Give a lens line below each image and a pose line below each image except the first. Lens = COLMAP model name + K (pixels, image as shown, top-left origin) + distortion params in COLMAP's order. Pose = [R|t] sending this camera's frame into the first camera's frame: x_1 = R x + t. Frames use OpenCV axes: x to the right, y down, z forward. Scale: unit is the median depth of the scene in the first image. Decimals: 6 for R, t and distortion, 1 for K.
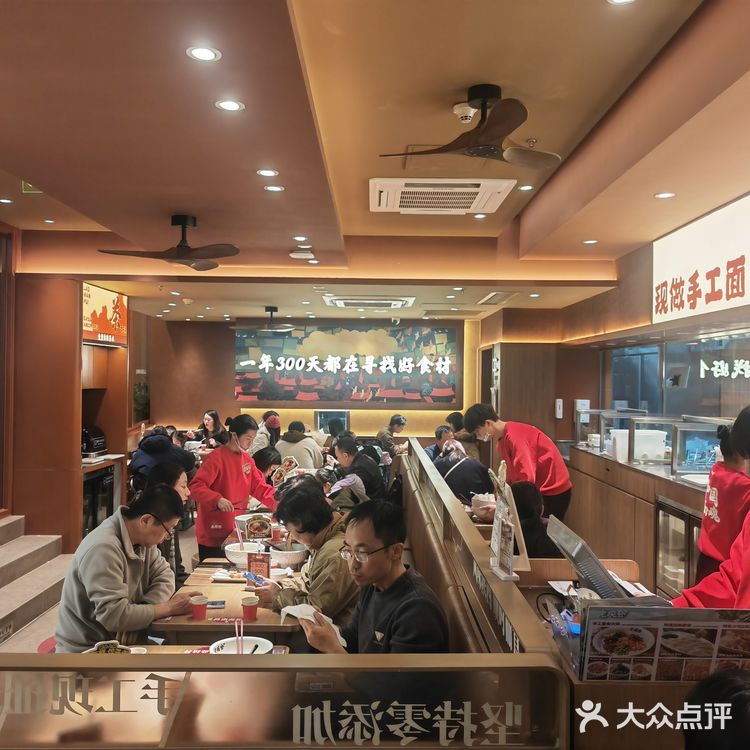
lens RADIAL K [[767.0, 0, 375.1], [0, 767.0, 375.6], [0, 0, 1]] dist [0.001414, 0.000000]
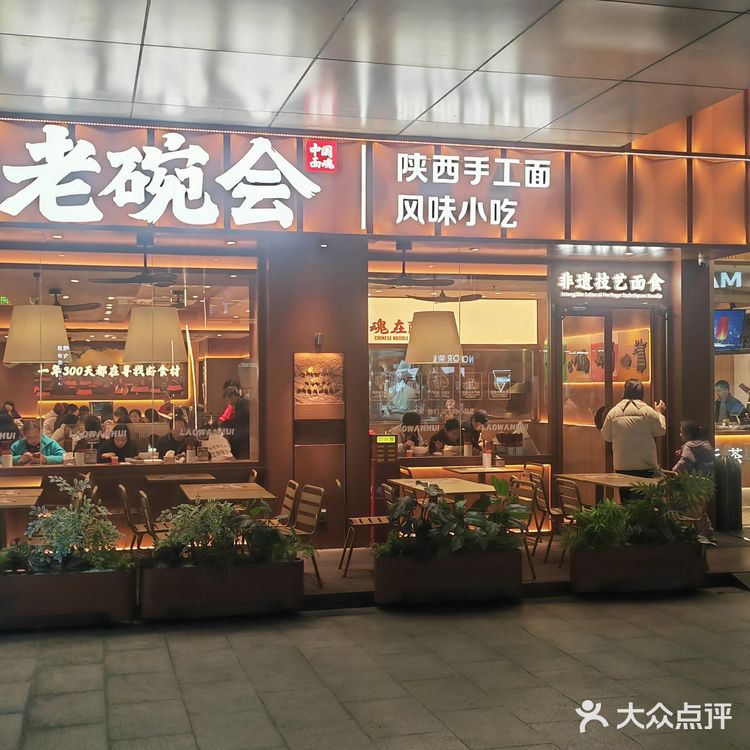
lens RADIAL K [[1046.6, 0, 376.2], [0, 1046.6, 374.9], [0, 0, 1]] dist [0.038488, 0.000000]
pose [[0.967762, -0.013820, 0.251488, -0.052052], [0.013689, 0.999904, 0.002269, -0.004111], [-0.251495, 0.001246, 0.967858, -1.174167]]
